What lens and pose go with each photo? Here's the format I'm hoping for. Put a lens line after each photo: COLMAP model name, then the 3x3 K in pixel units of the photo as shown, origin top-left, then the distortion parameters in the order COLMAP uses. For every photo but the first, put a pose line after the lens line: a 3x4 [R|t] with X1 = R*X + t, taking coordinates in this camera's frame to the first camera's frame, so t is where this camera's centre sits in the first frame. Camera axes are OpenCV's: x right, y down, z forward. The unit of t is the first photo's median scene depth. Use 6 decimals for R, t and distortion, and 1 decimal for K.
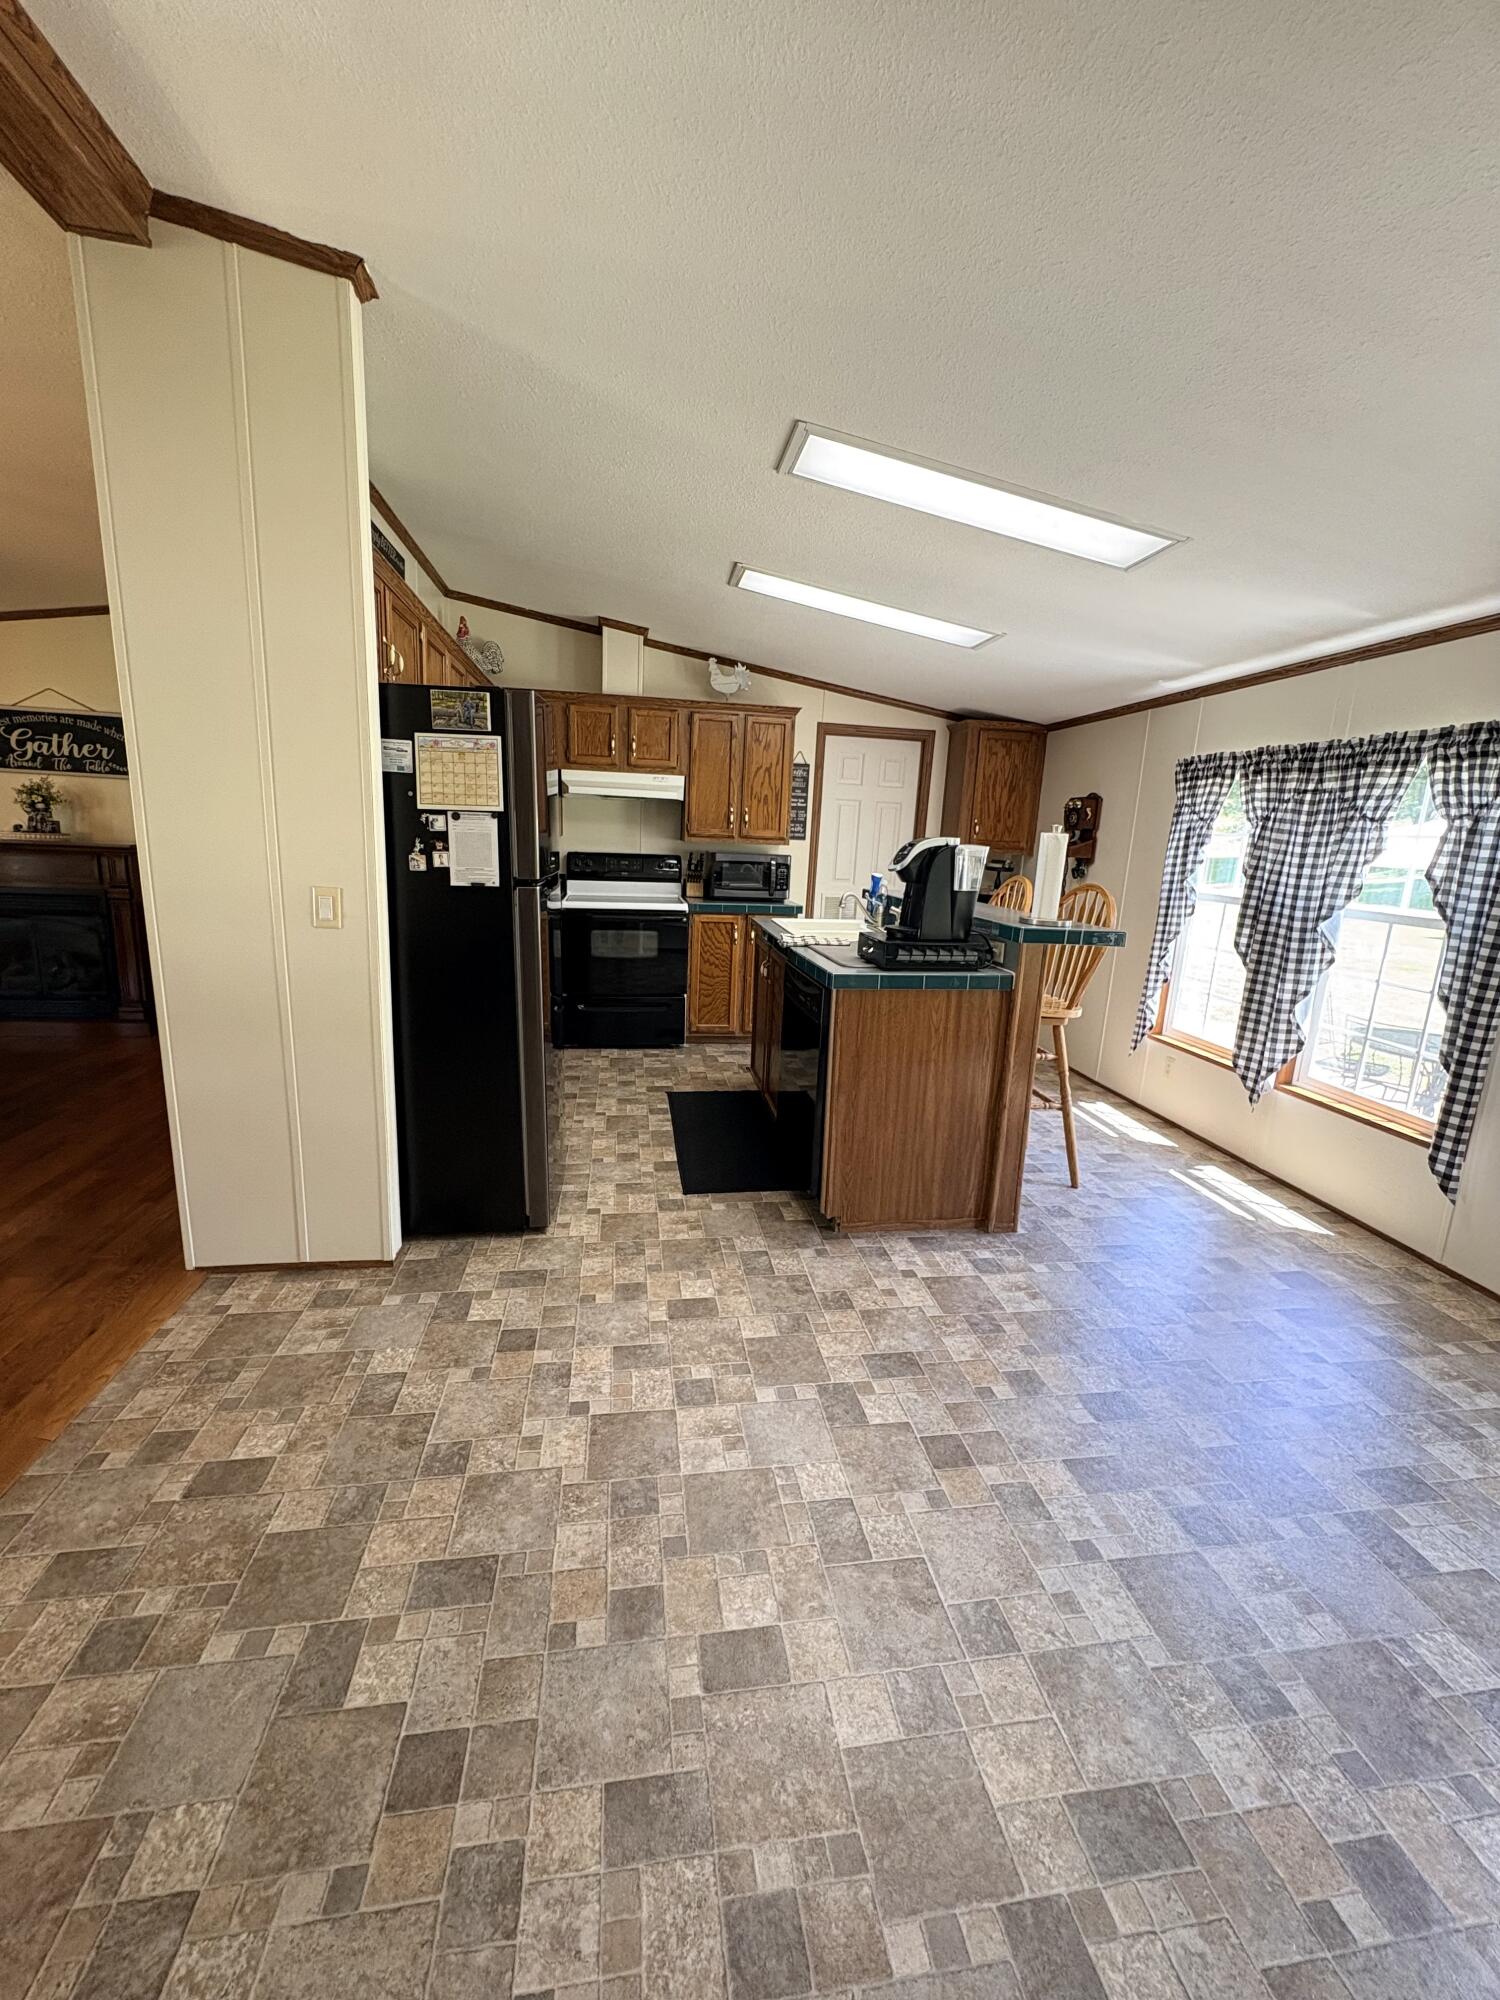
lens RADIAL K [[796.3, 0, 752.3], [0, 796.3, 998.7], [0, 0, 1]] dist [0.000521, -0.000064]
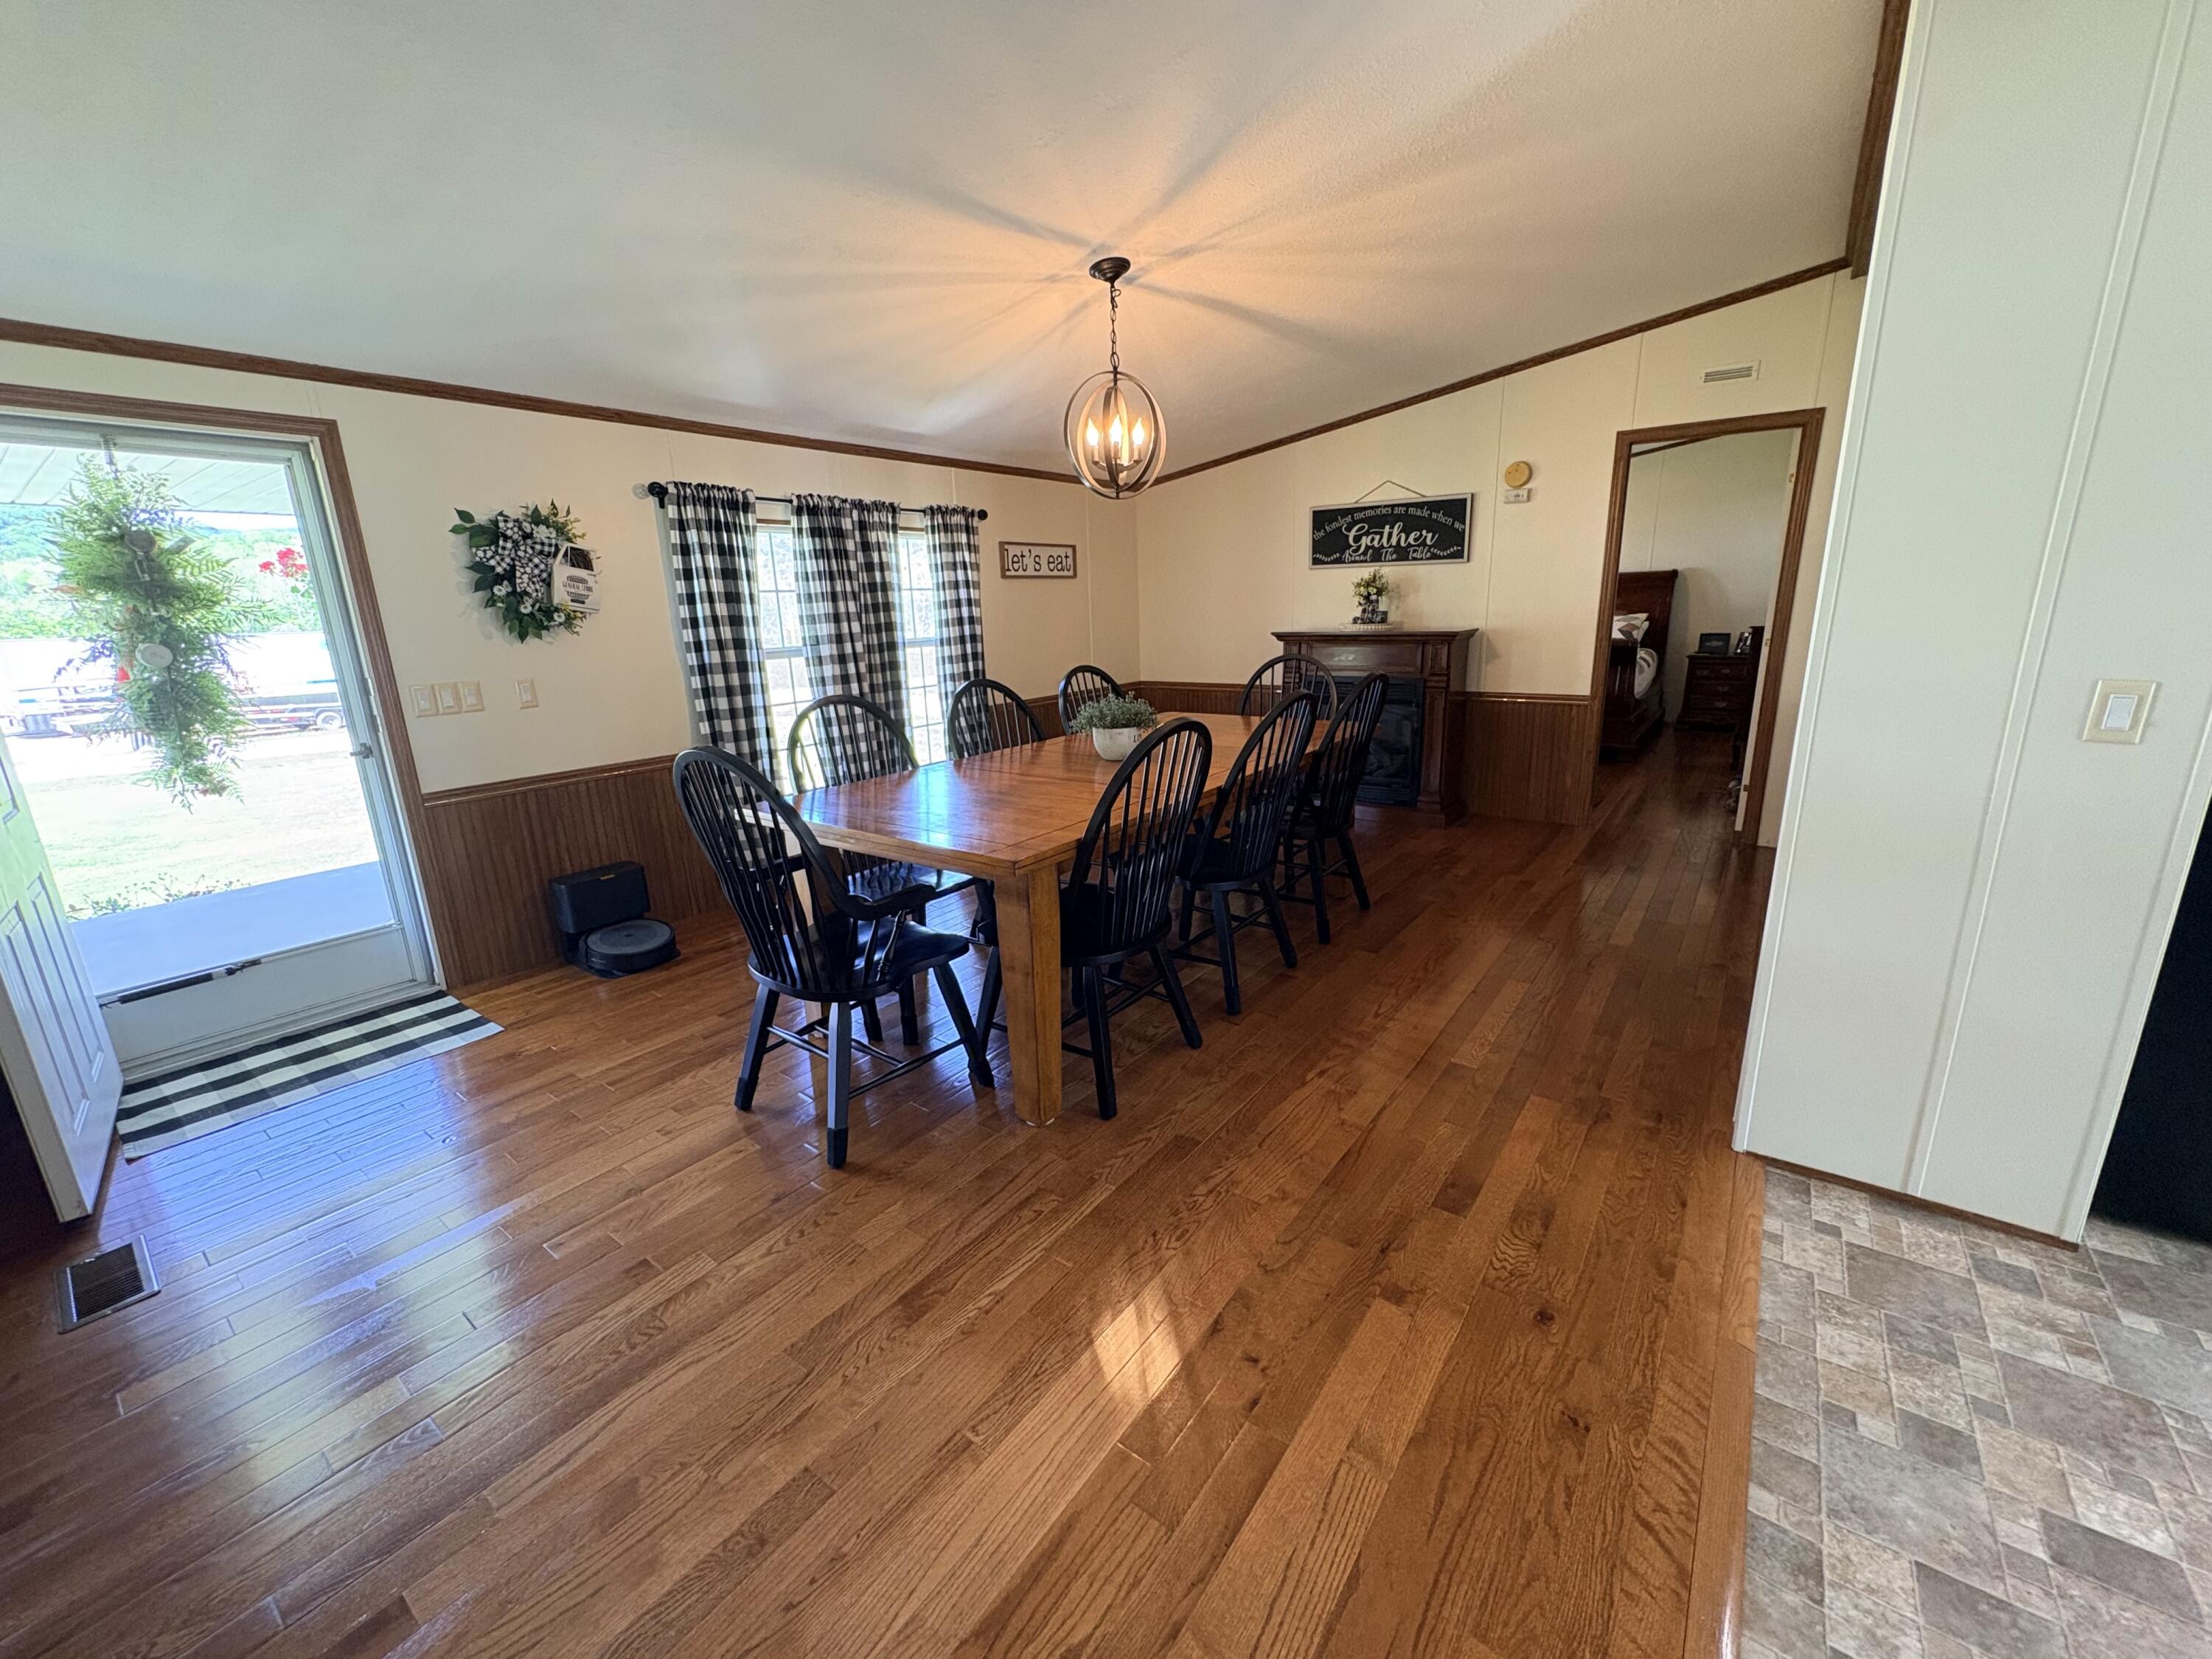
lens RADIAL K [[880.7, 0, 1104.2], [0, 880.7, 826.2], [0, 0, 1]] dist [0.000521, -0.000064]
pose [[0.692863, 0.111180, -0.712446, -0.414446], [-0.081432, 0.993785, 0.075890, -0.005430], [0.716456, 0.005435, 0.697611, -0.075863]]
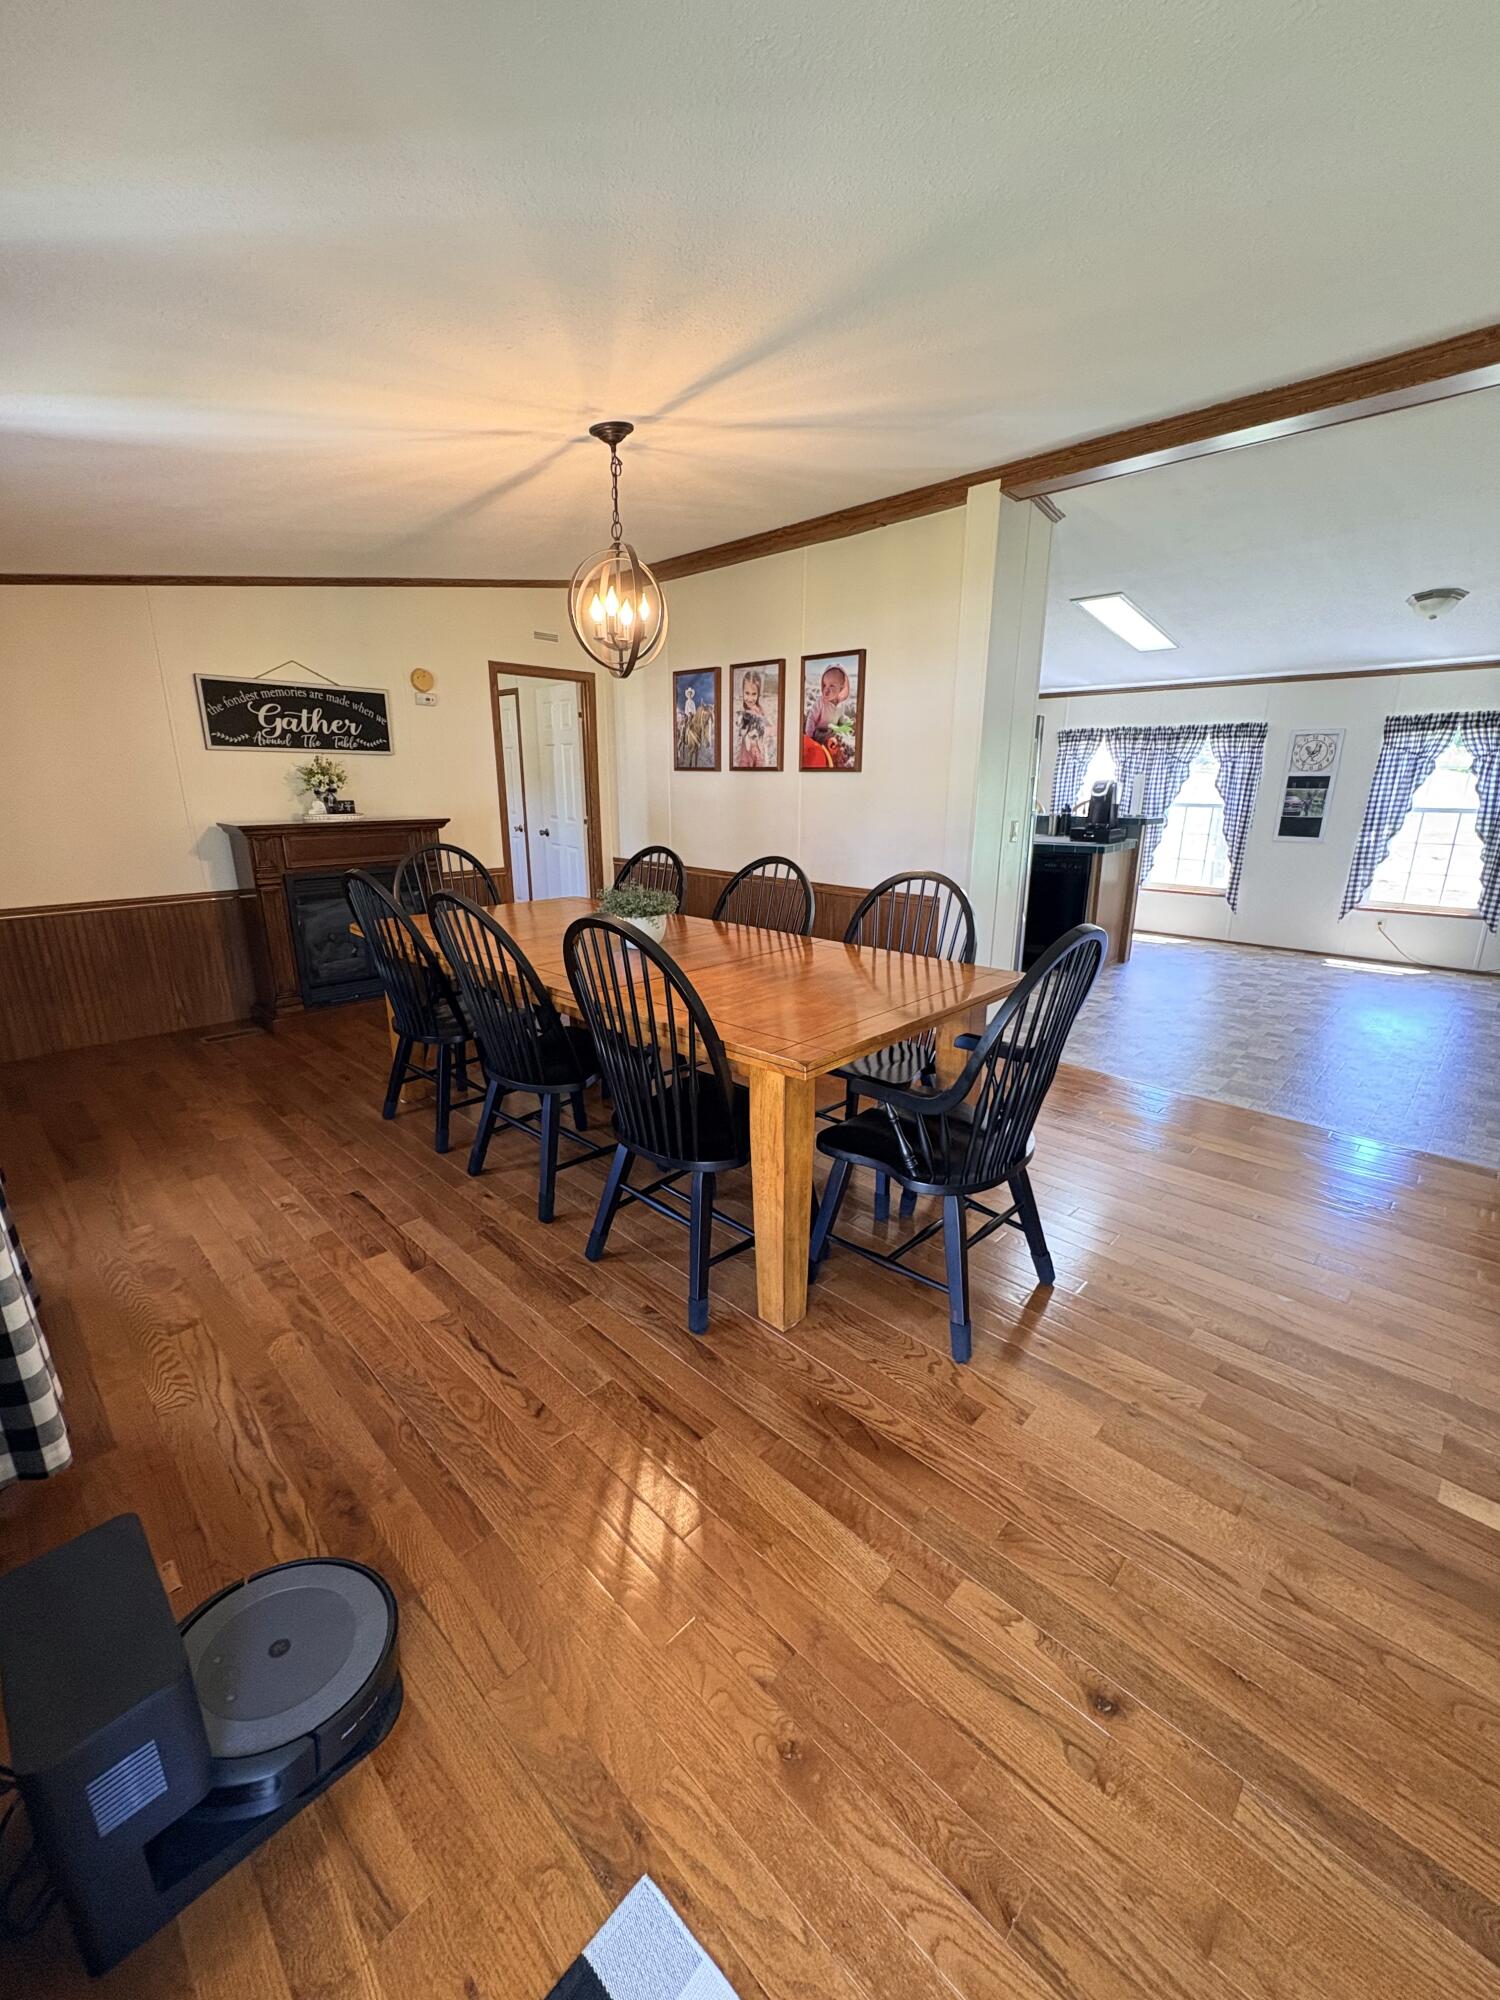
lens RADIAL K [[796.3, 0, 749.2], [0, 796.3, 998.3], [0, 0, 1]] dist [0.000521, -0.000064]
pose [[0.799734, -0.202949, 0.565011, -1.588324], [0.153918, 0.978984, 0.133787, -0.053179], [-0.580289, -0.020029, 0.814165, -0.159927]]
